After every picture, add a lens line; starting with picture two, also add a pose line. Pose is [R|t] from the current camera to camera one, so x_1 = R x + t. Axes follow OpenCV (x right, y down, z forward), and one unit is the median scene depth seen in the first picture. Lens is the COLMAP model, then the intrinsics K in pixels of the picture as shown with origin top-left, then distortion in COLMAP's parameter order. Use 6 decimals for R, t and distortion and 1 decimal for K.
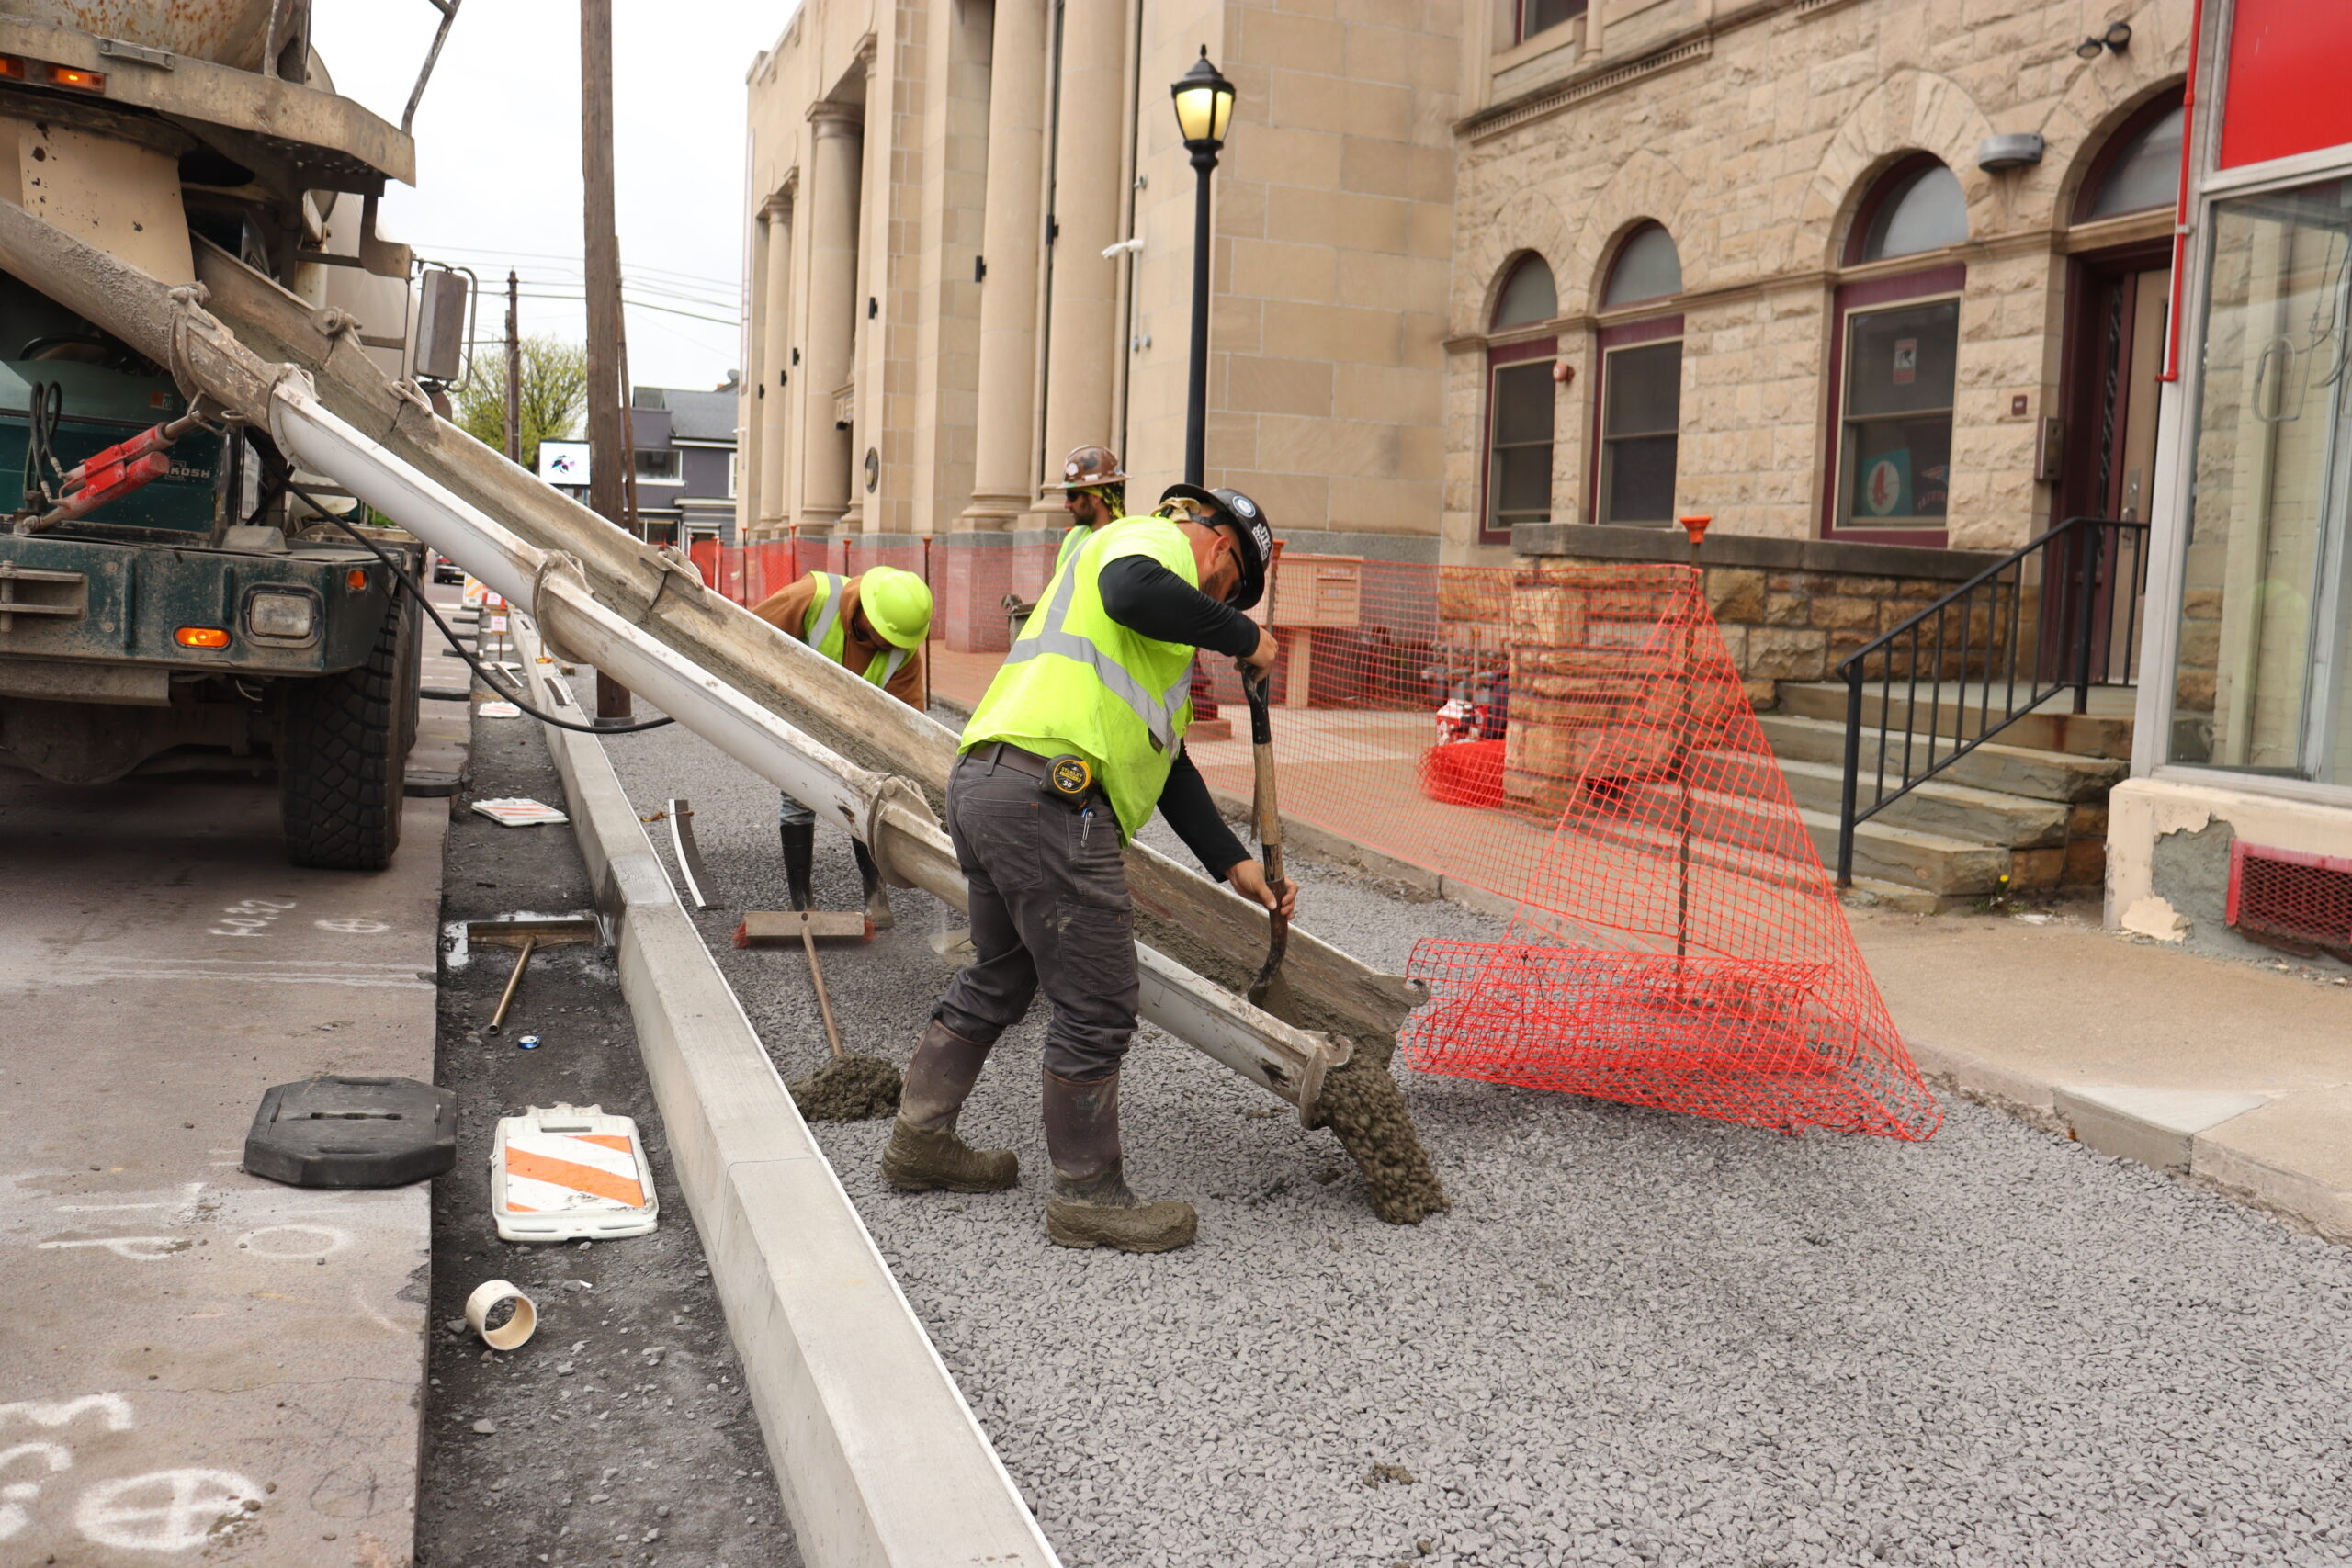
lens RADIAL K [[1929.1, 0, 1176.0], [0, 1929.1, 784.0], [0, 0, 1]] dist [-0.175037, 0.178843]
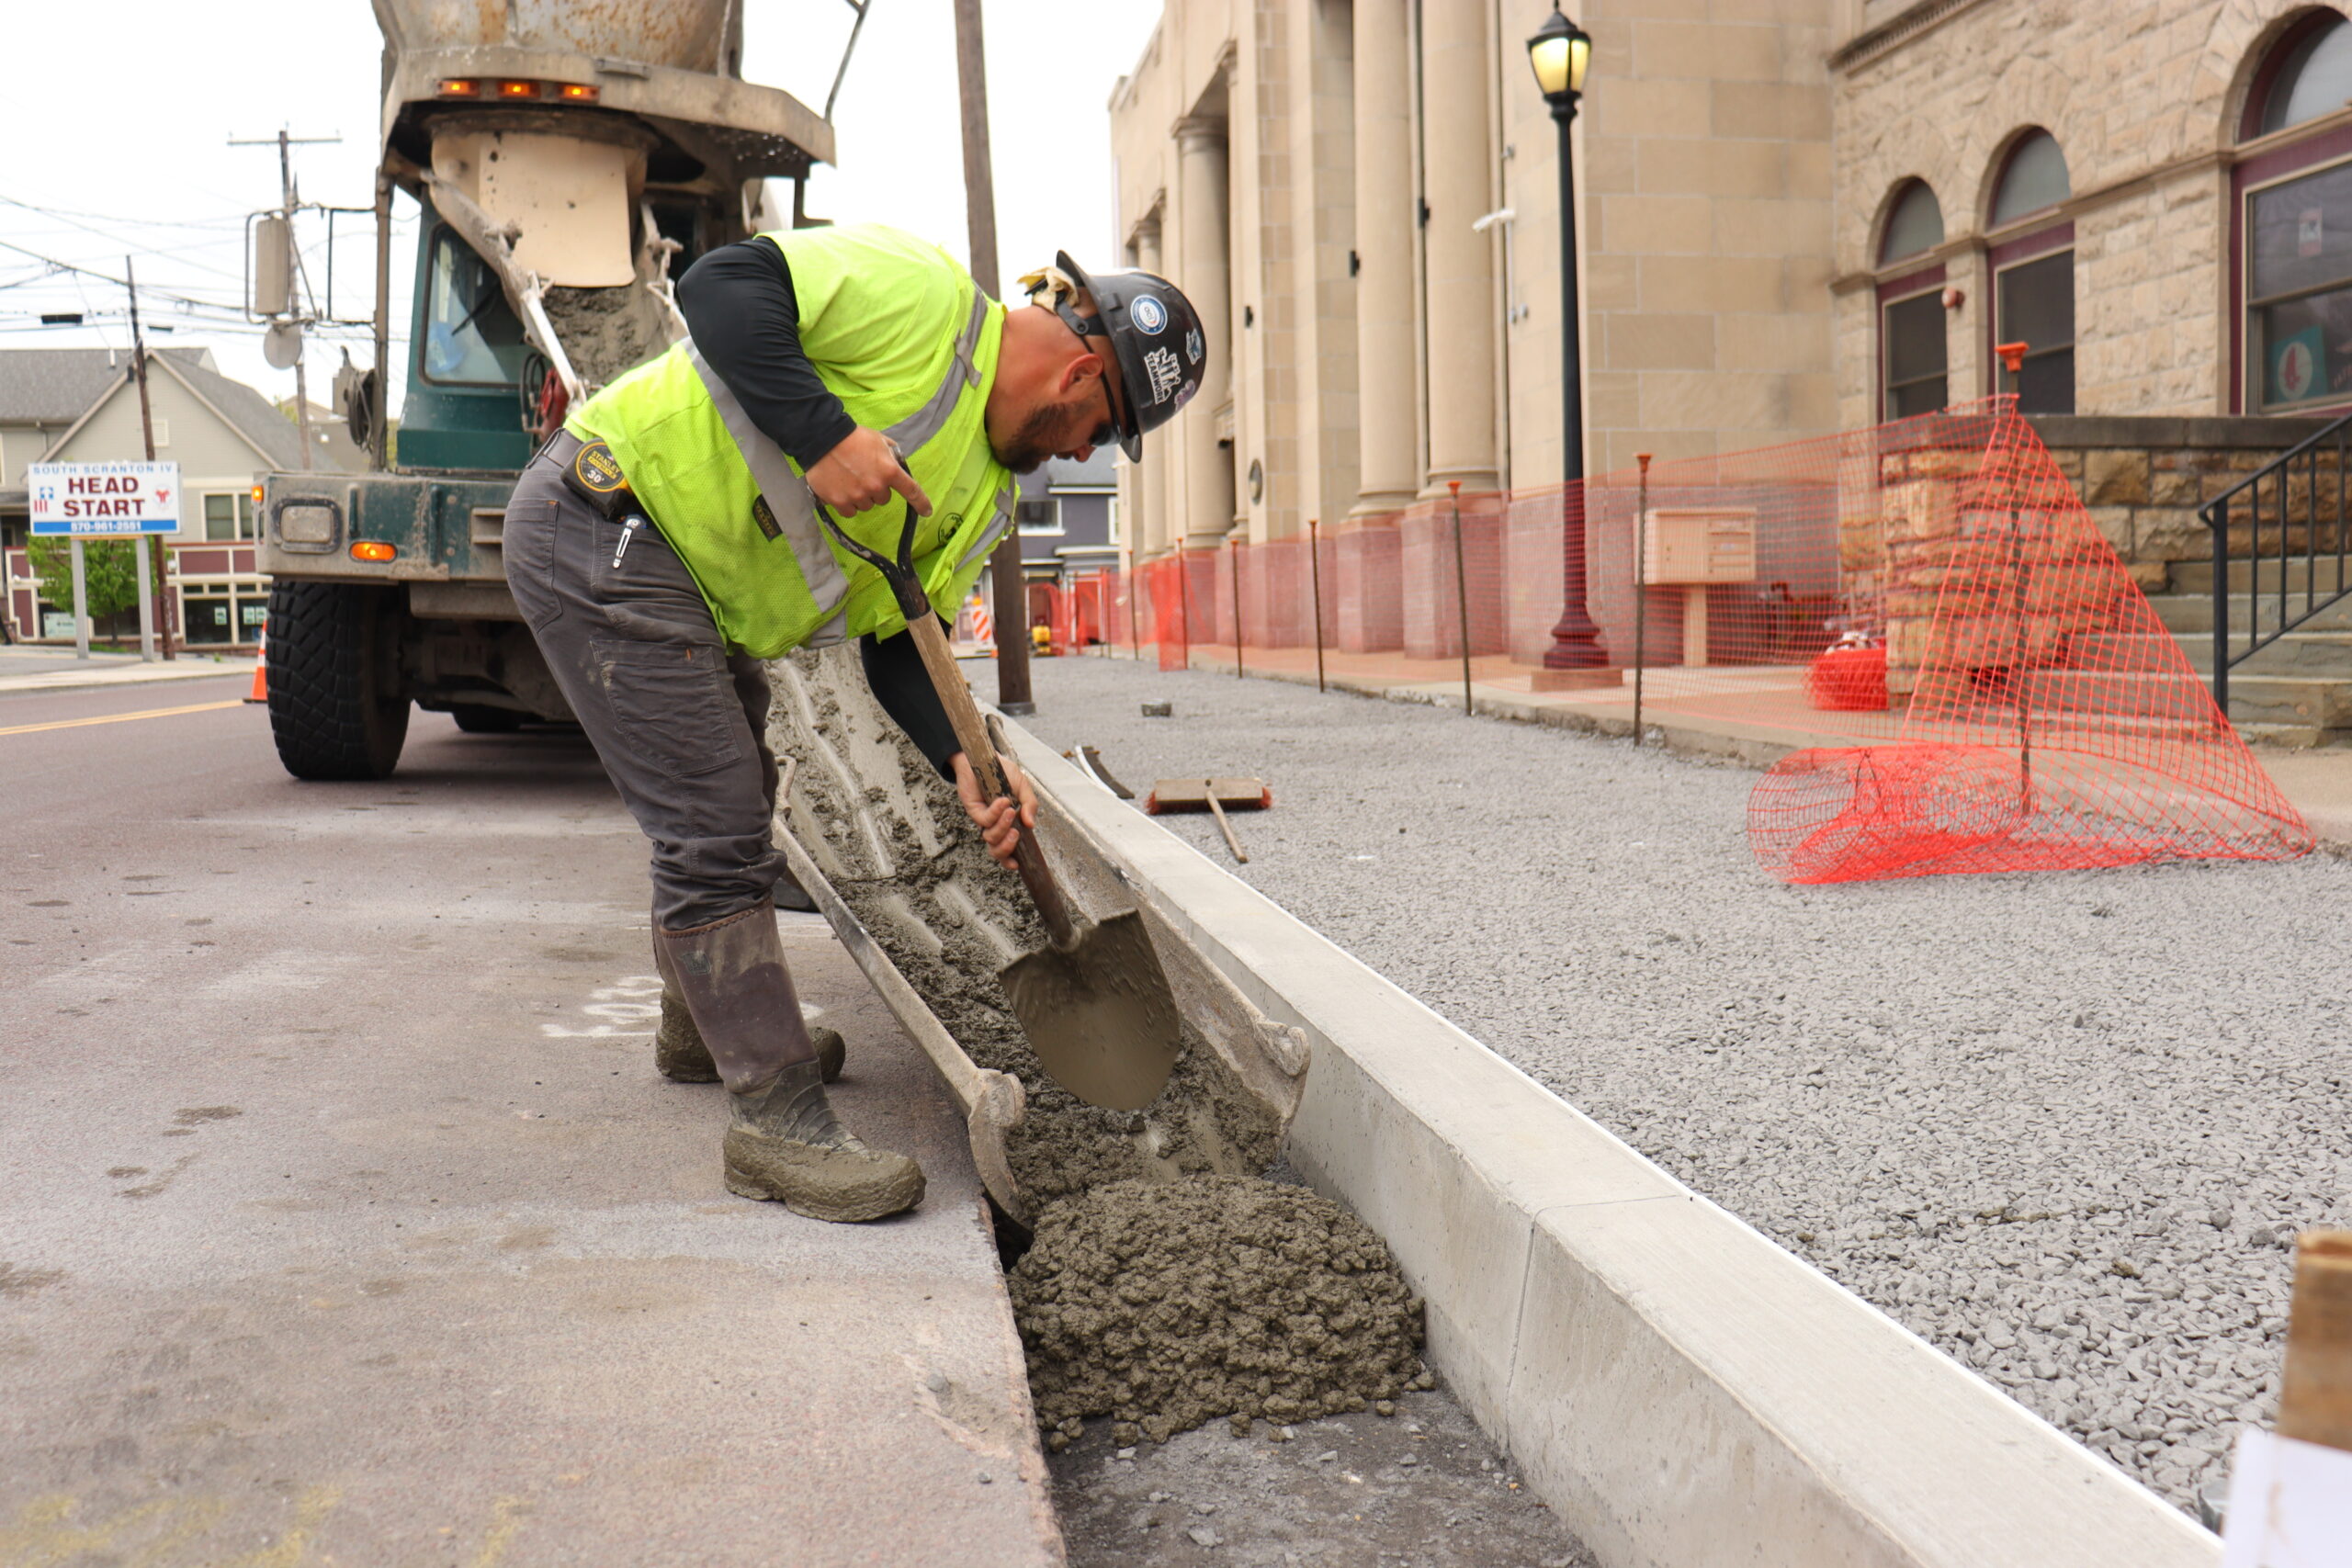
lens RADIAL K [[2081.3, 0, 1176.0], [0, 2081.3, 784.0], [0, 0, 1]] dist [-0.150808, 0.172796]
pose [[0.978656, -0.044422, -0.200647, 0.014883], [0.037760, 0.998605, -0.036911, 0.059229], [0.202007, 0.028546, 0.978968, -0.092799]]
